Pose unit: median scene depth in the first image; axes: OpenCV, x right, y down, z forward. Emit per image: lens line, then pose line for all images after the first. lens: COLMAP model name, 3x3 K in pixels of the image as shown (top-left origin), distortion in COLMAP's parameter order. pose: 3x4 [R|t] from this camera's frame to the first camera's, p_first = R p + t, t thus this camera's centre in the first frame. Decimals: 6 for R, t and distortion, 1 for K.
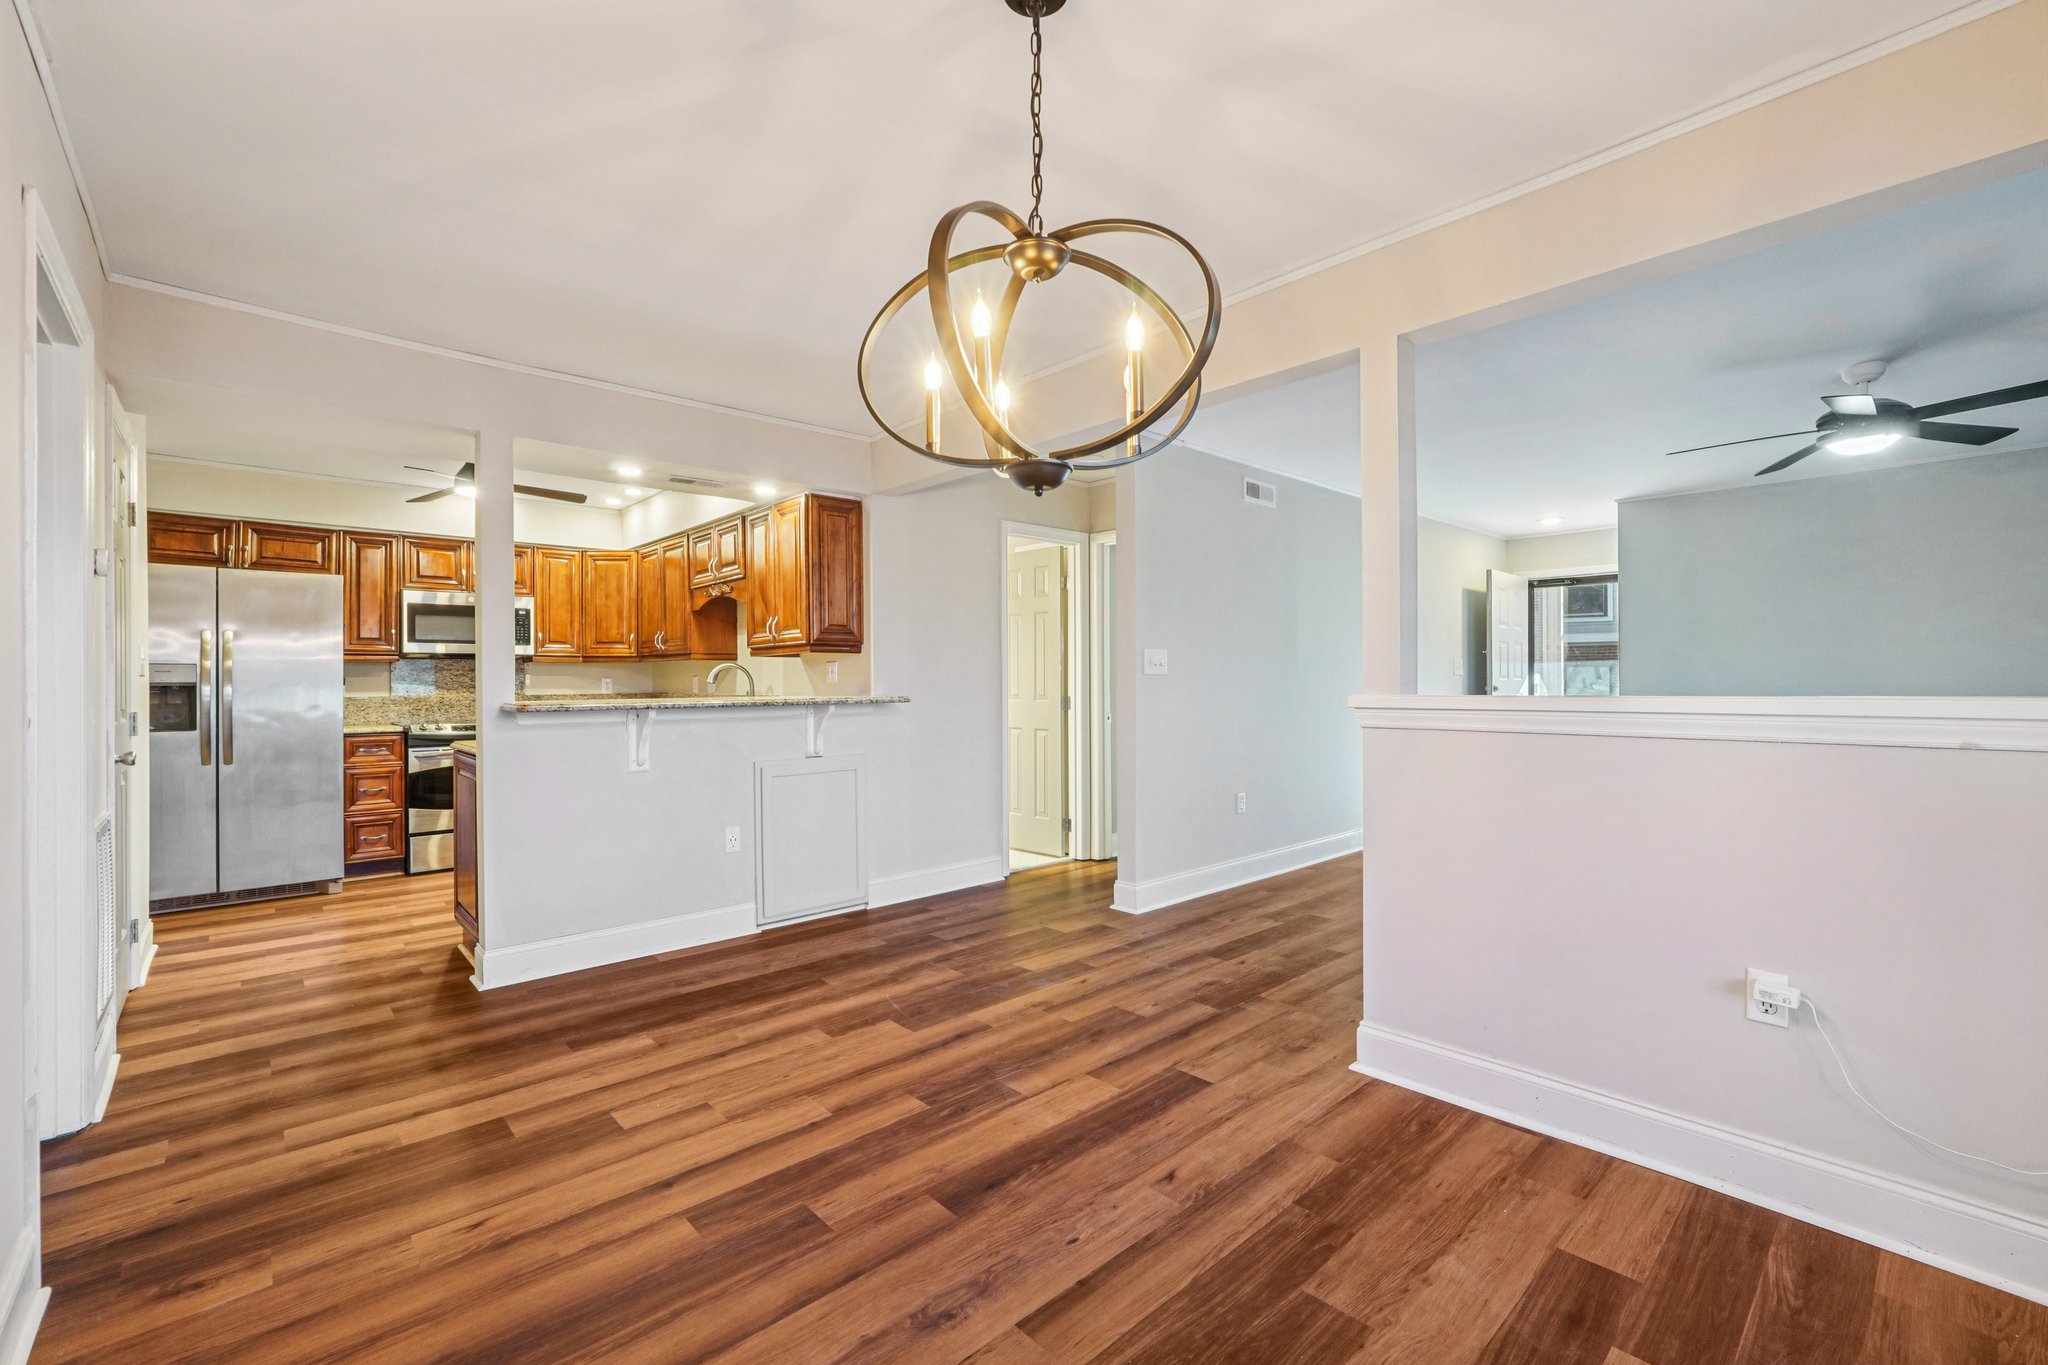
lens RADIAL K [[862.8, 0, 1021.5], [0, 862.8, 676.0], [0, 0, 1]] dist [-0.013911, 0.008086]
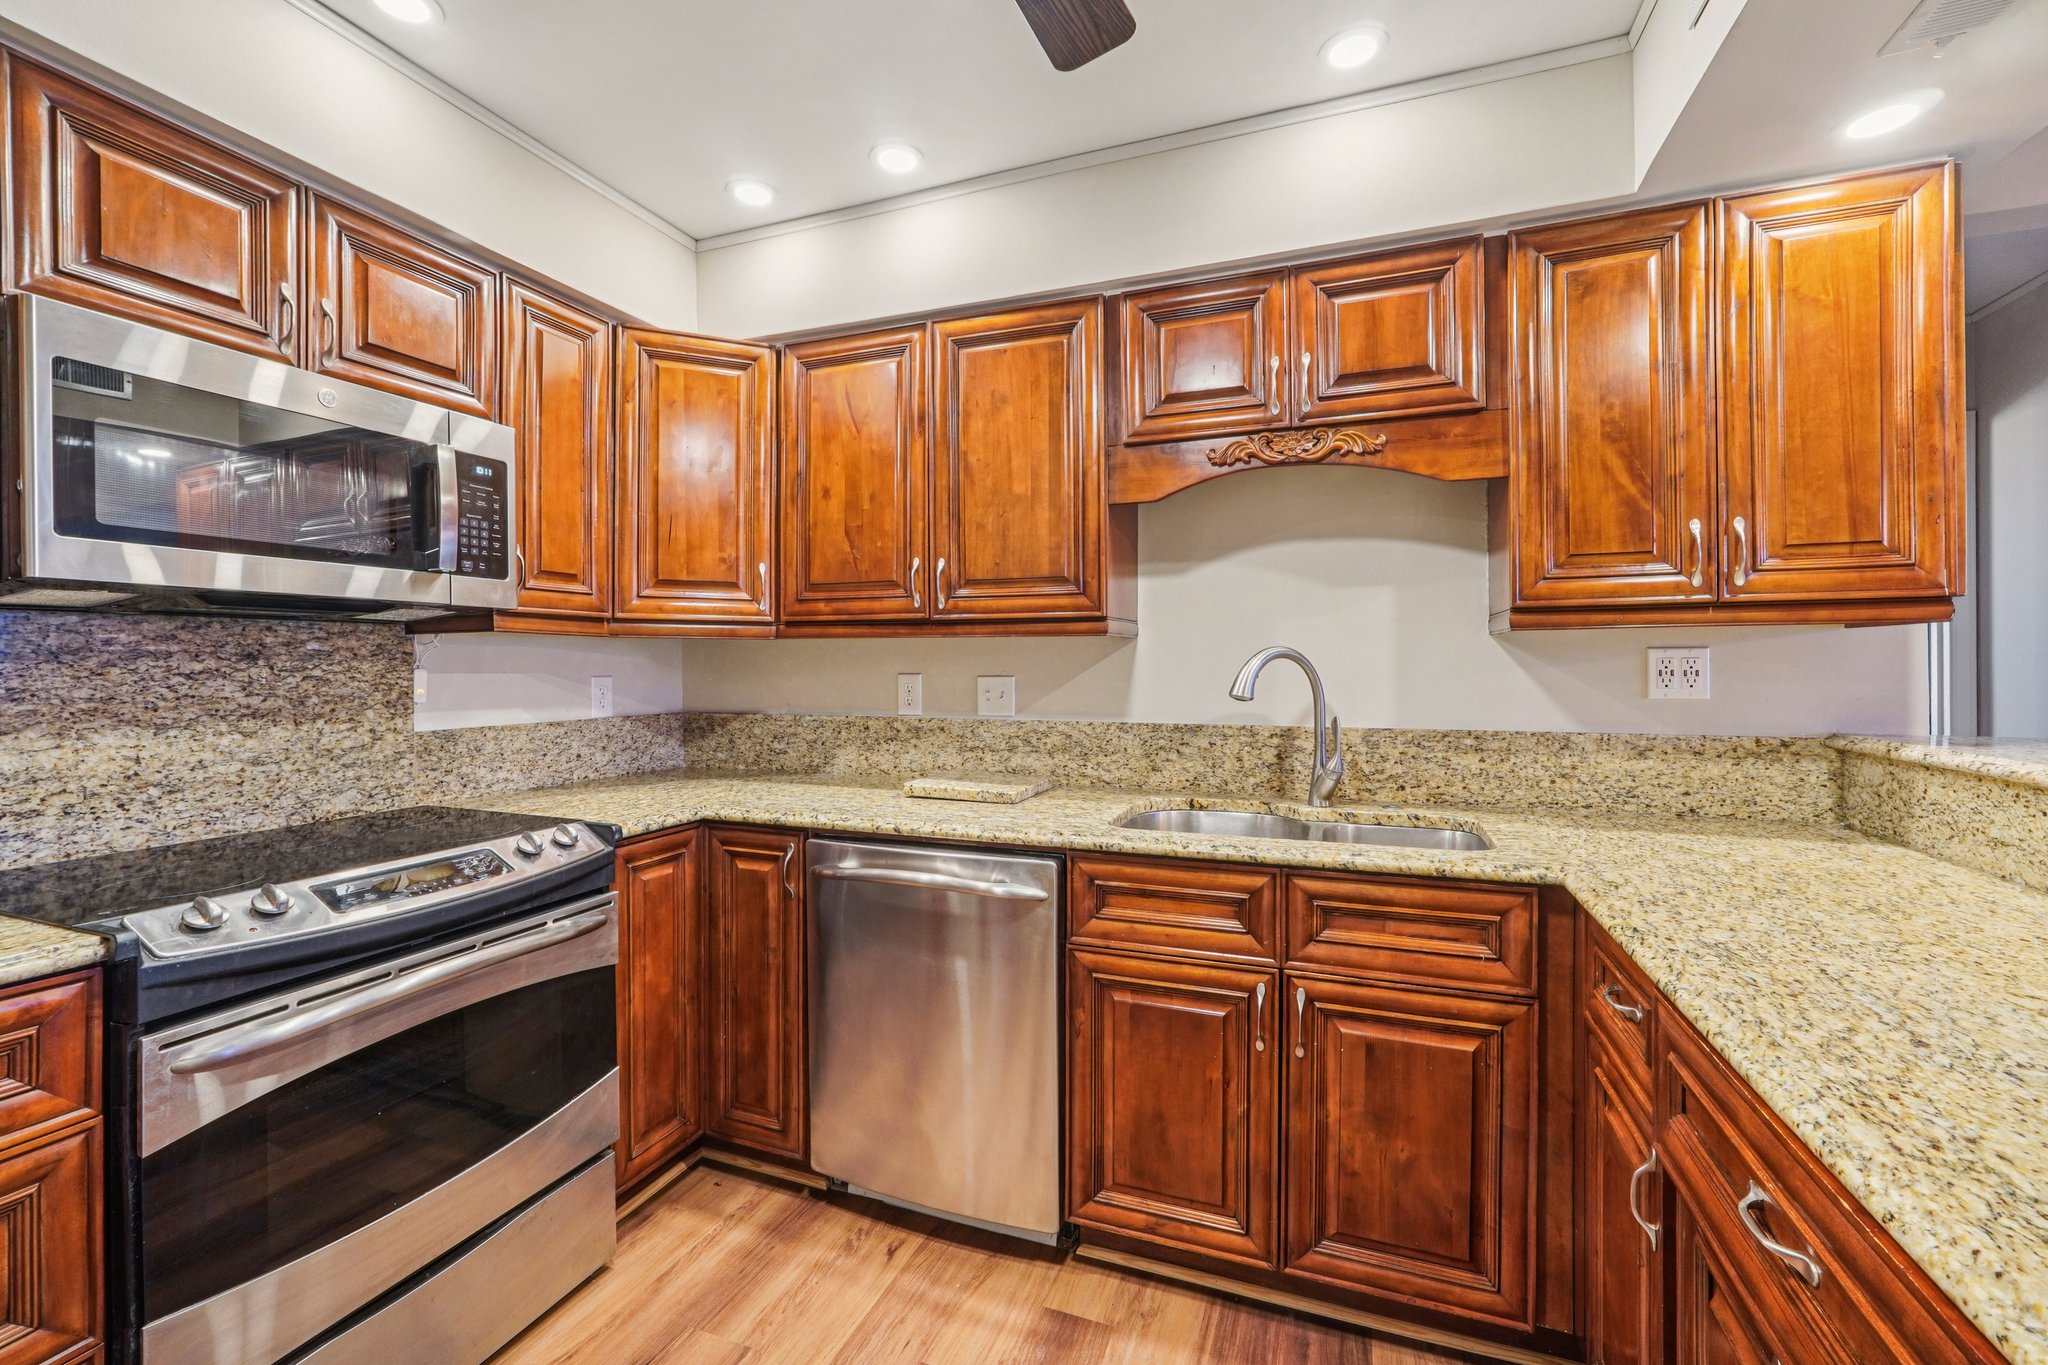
lens RADIAL K [[868.6, 0, 1022.1], [0, 868.6, 663.0], [0, 0, 1]] dist [-0.019100, 0.008492]
pose [[0.895950, 0.004764, 0.444130, -0.613222], [-0.006801, 0.999972, 0.002995, -0.008304], [-0.444104, -0.005704, 0.895957, 0.716676]]
